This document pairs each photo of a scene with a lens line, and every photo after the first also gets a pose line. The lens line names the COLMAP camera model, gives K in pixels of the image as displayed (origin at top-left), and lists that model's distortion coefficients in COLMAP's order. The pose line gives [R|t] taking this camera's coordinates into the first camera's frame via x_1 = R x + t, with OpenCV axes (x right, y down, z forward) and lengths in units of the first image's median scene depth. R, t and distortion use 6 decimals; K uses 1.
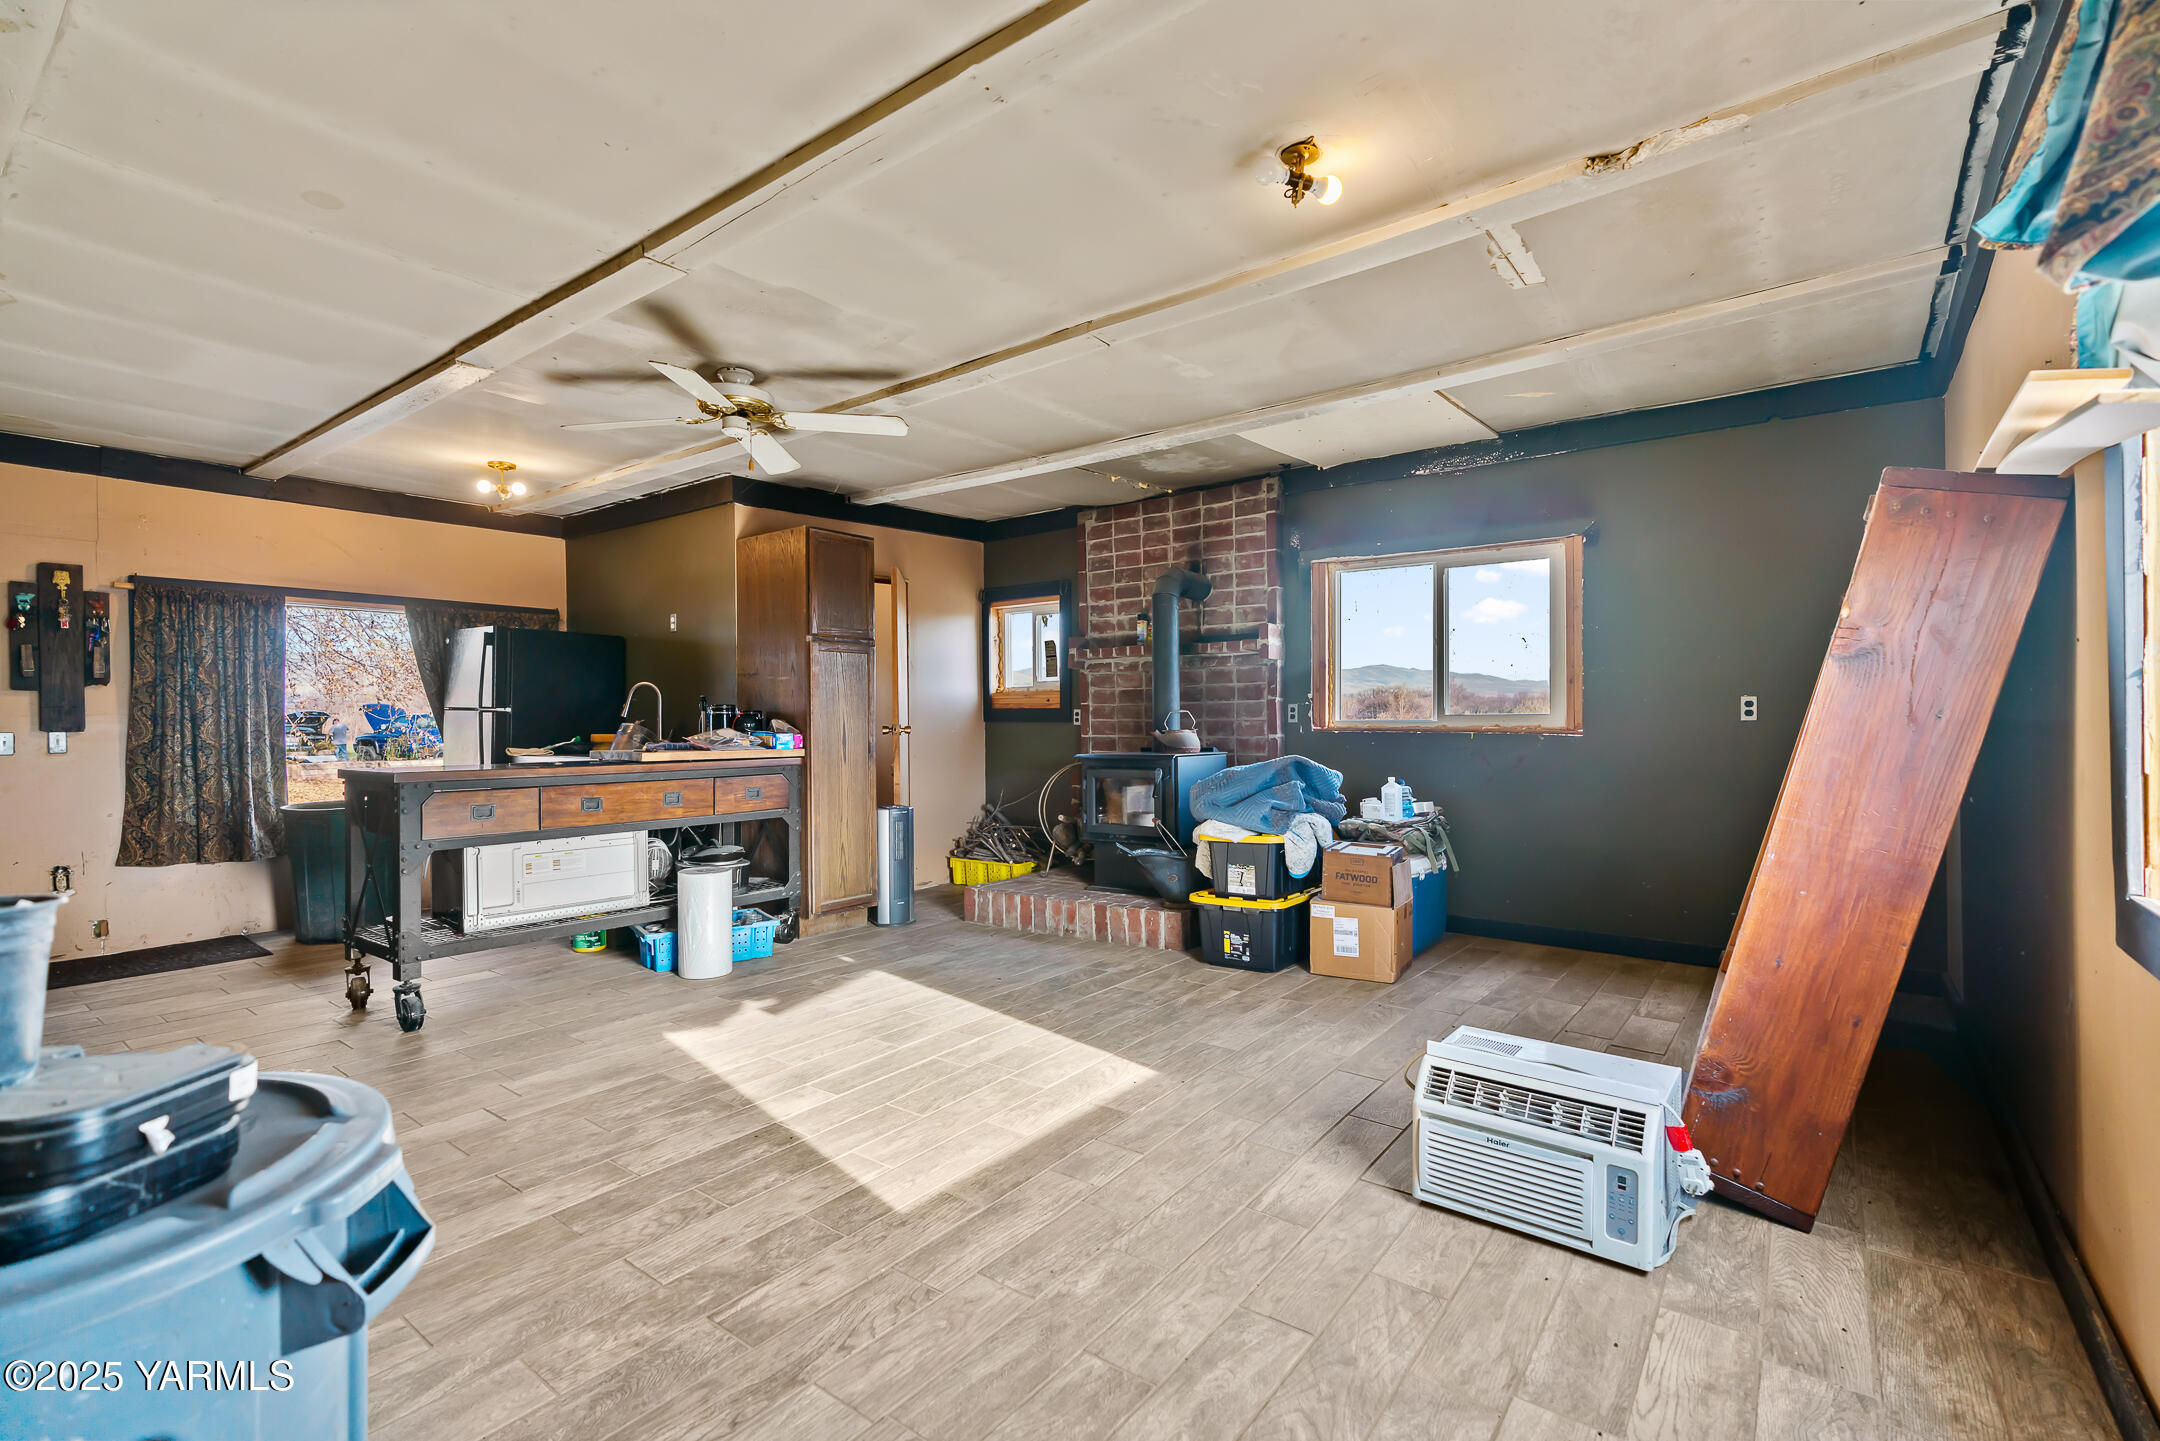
lens RADIAL K [[963.4, 0, 1075.5], [0, 963.4, 731.0], [0, 0, 1]] dist [-0.001656, 0.000111]
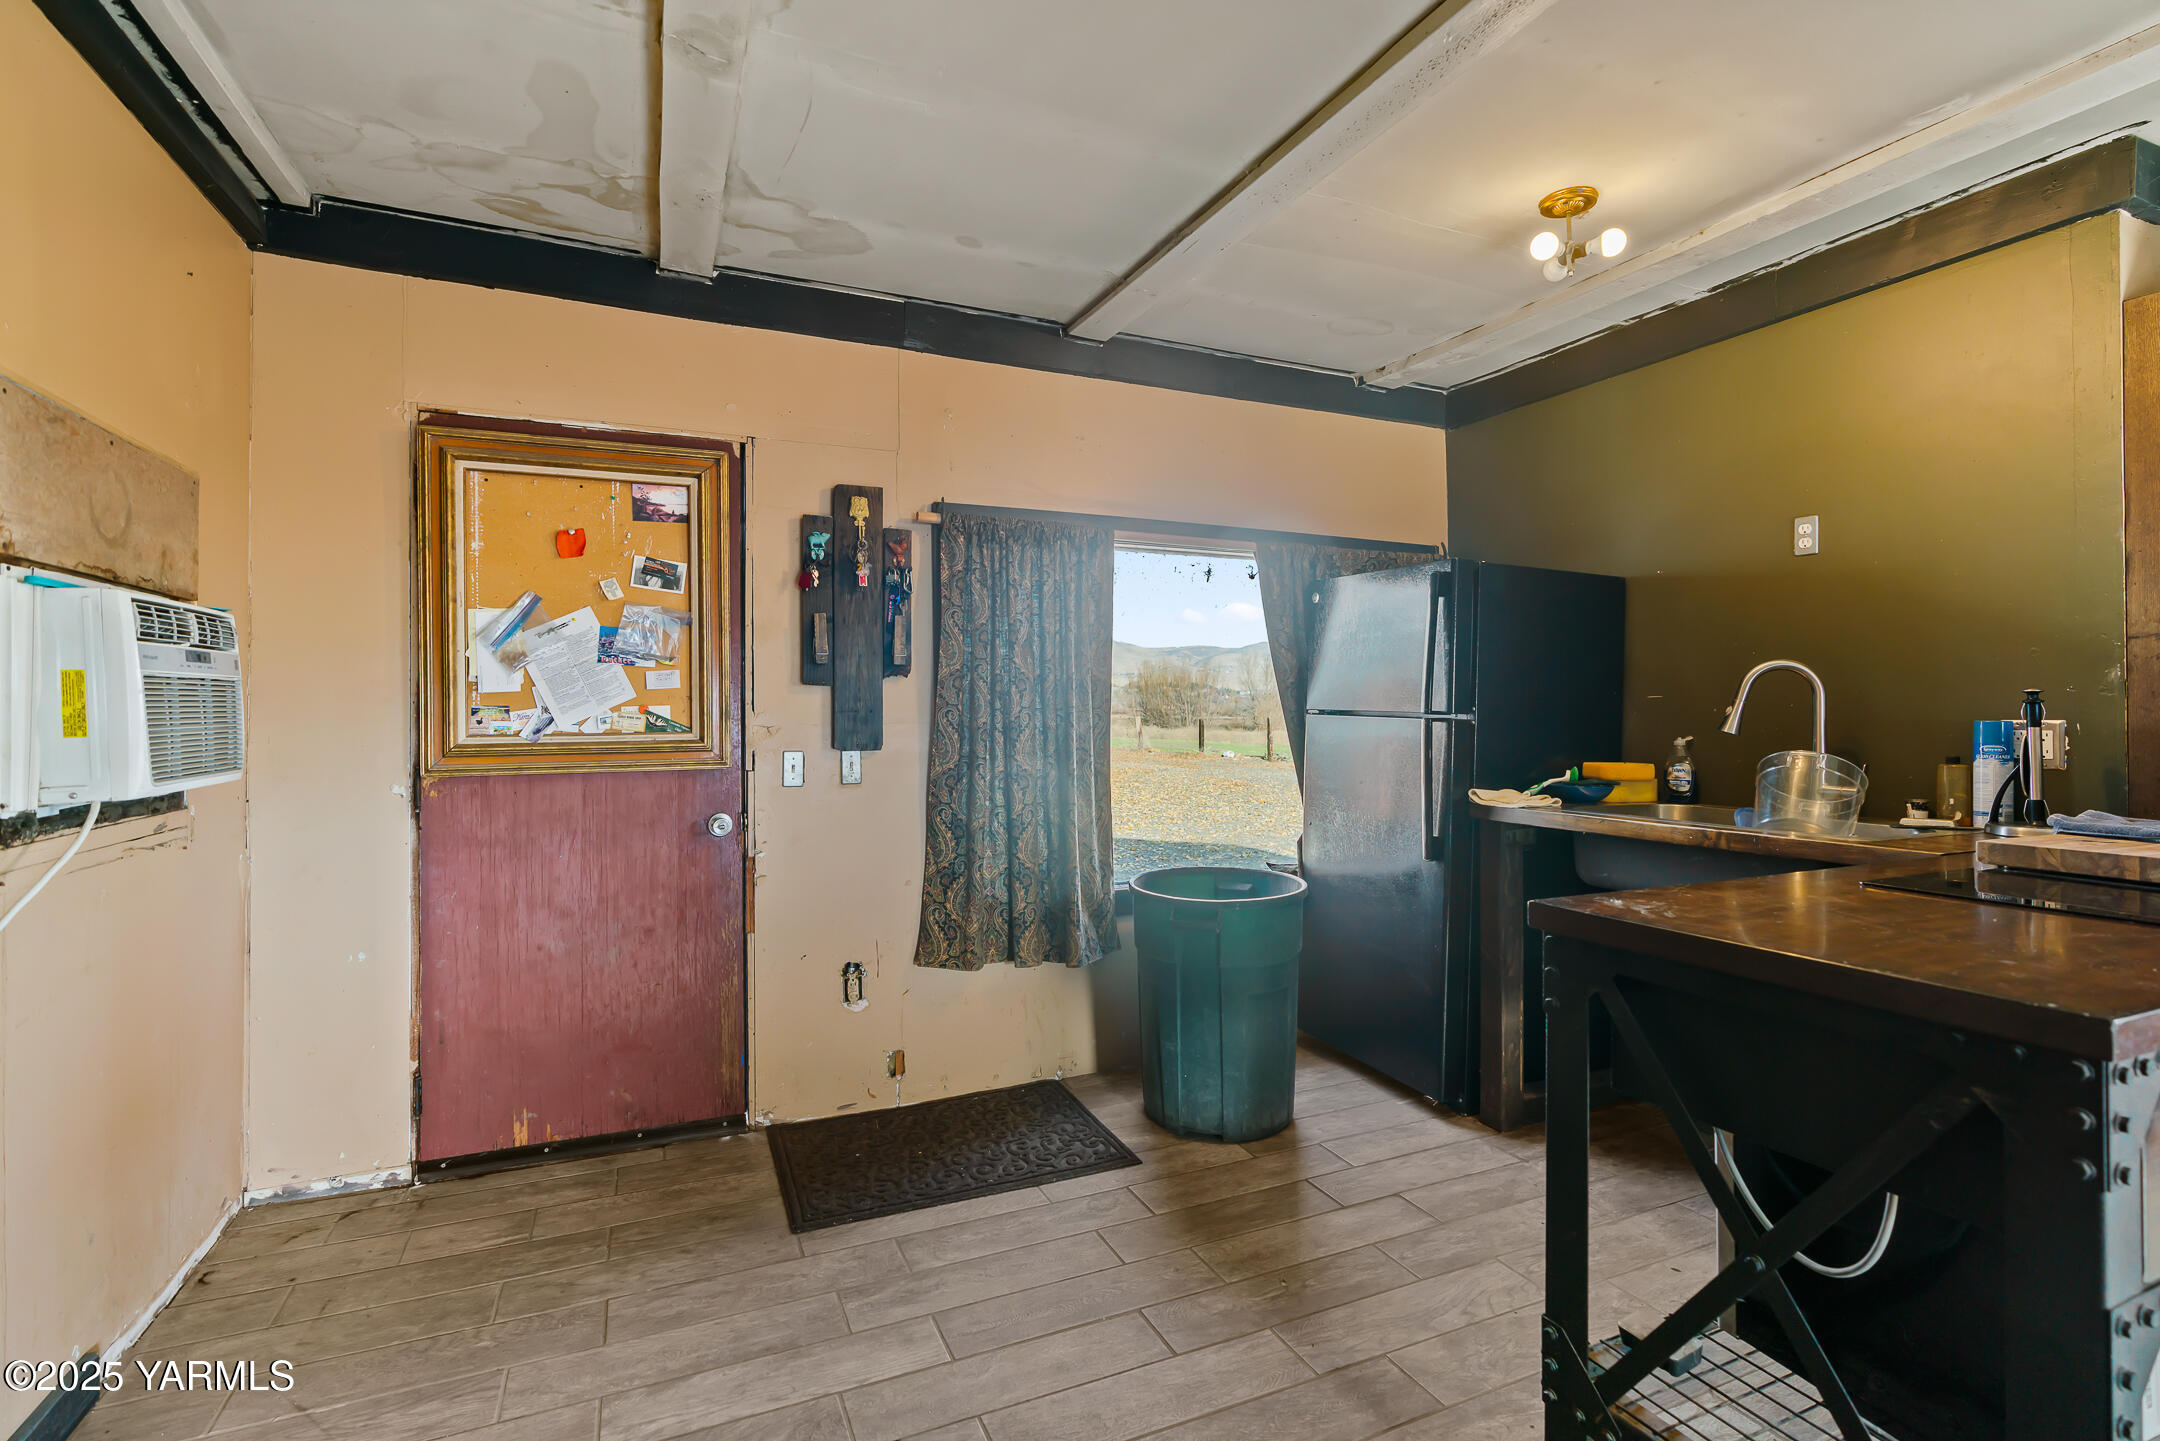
lens RADIAL K [[963.4, 0, 1063.7], [0, 963.4, 716.1], [0, 0, 1]] dist [-0.001656, 0.000111]
pose [[0.877754, 0.009688, -0.479014, -0.574636], [-0.012819, 0.999913, -0.003266, -0.019391], [0.478940, 0.009007, 0.877801, 0.463122]]
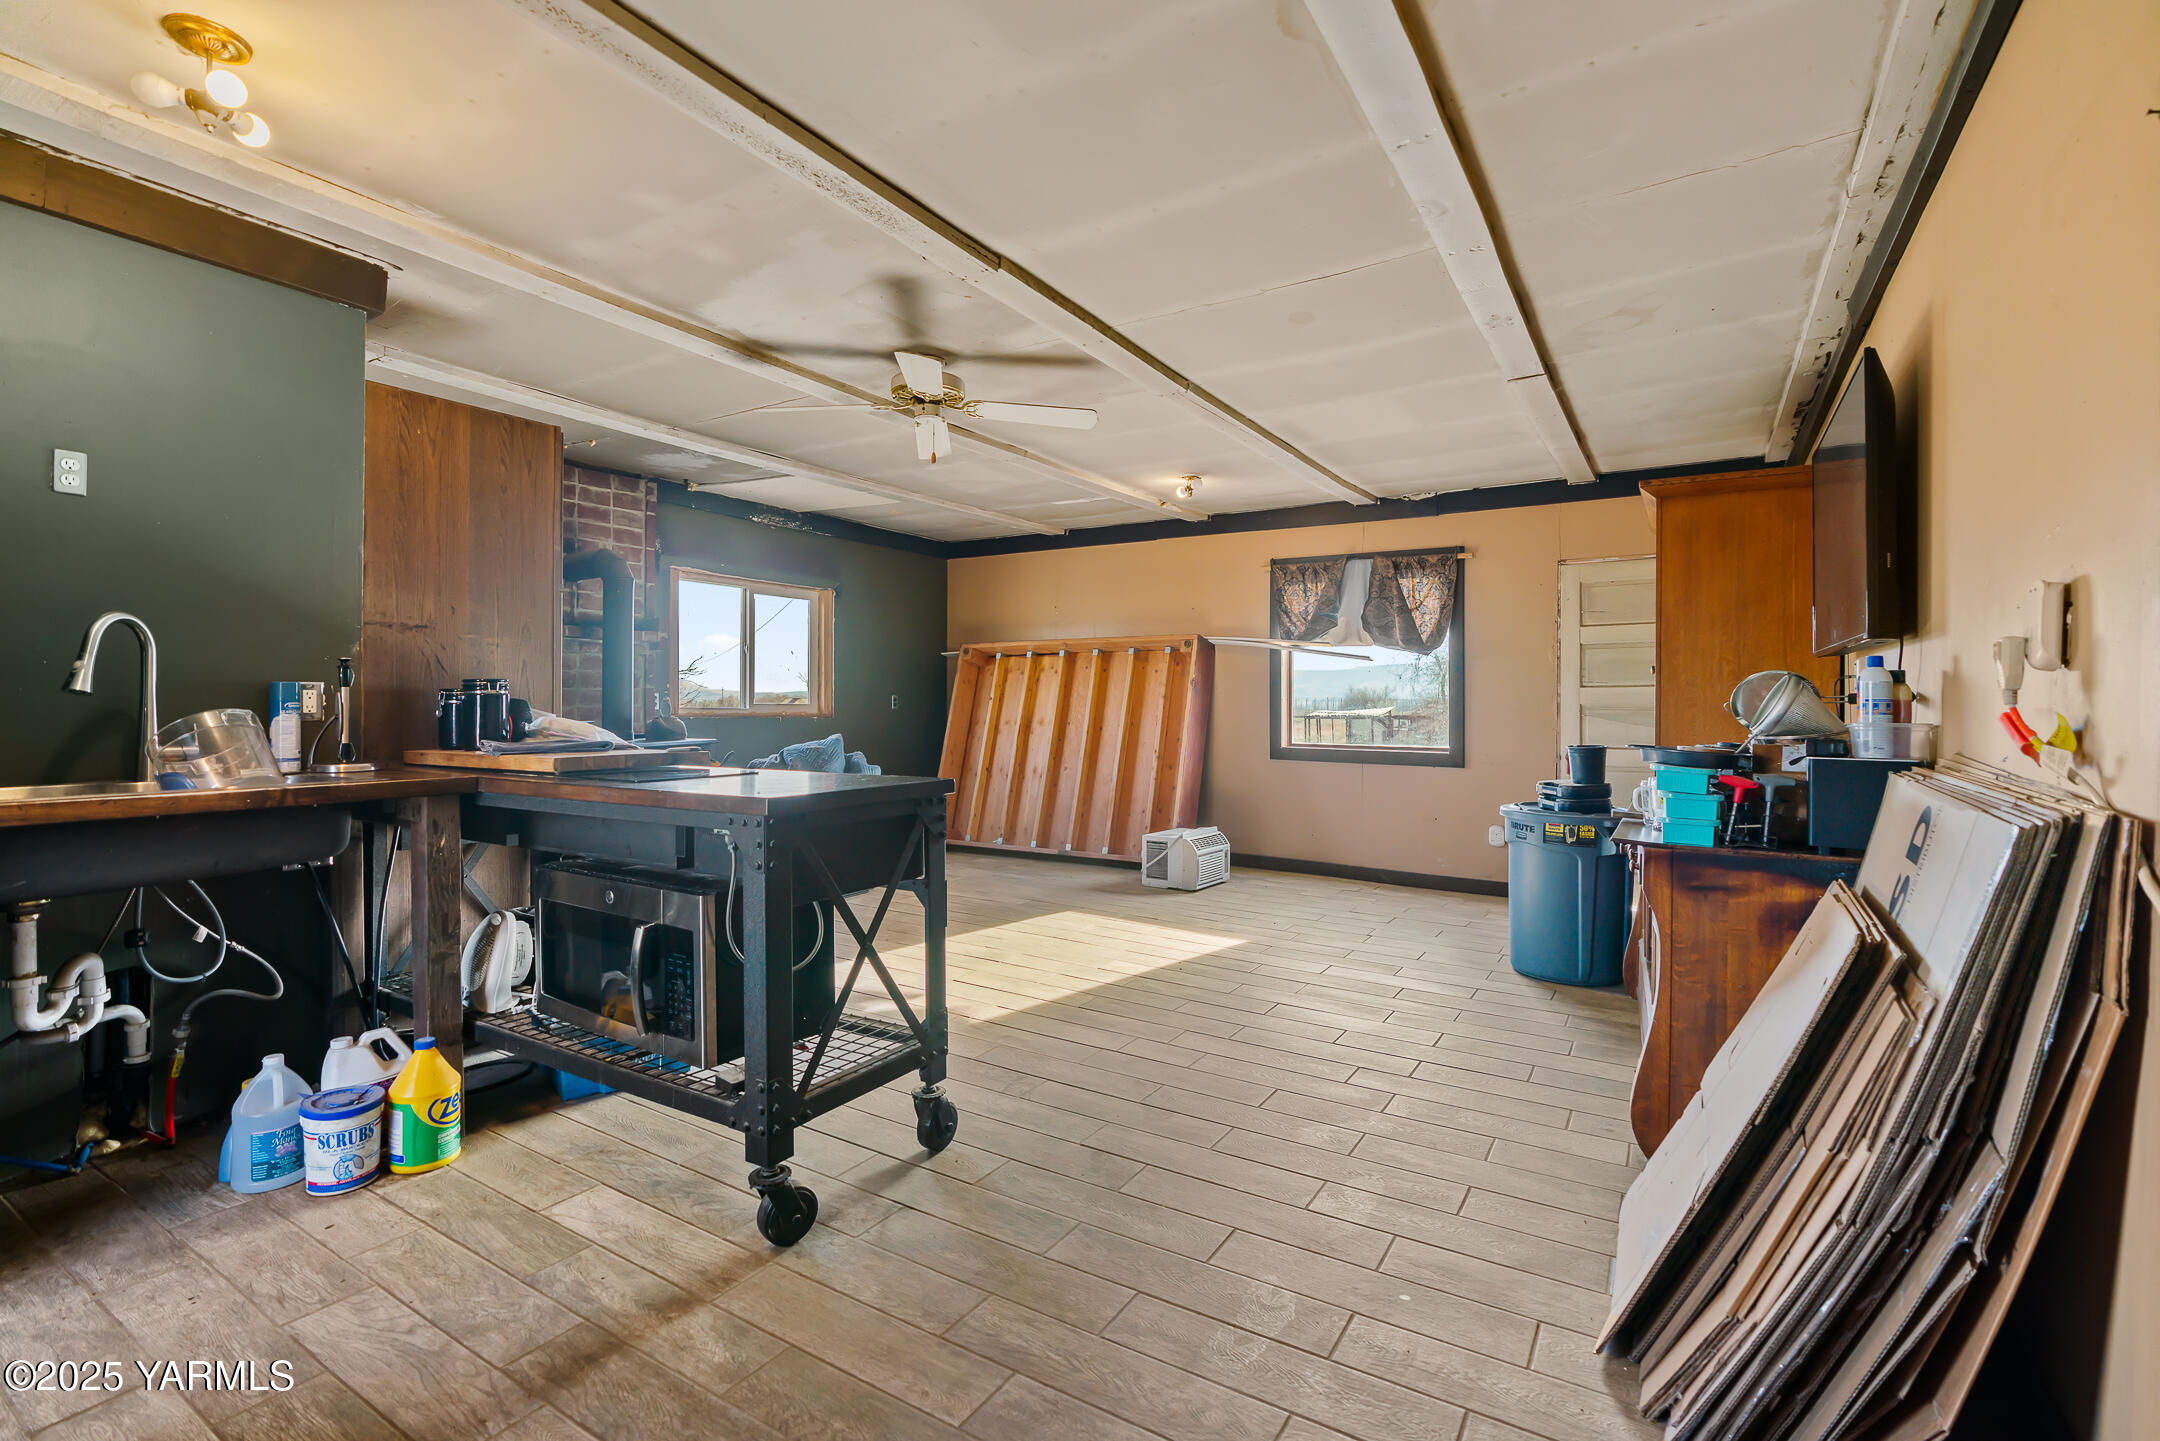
lens RADIAL K [[963.4, 0, 1077.8], [0, 963.4, 712.3], [0, 0, 1]] dist [-0.001656, 0.000111]
pose [[-0.089487, -0.001629, 0.995987, -0.986914], [0.011997, 0.999924, 0.002713, -0.002845], [-0.995916, 0.012192, -0.089461, 0.674675]]
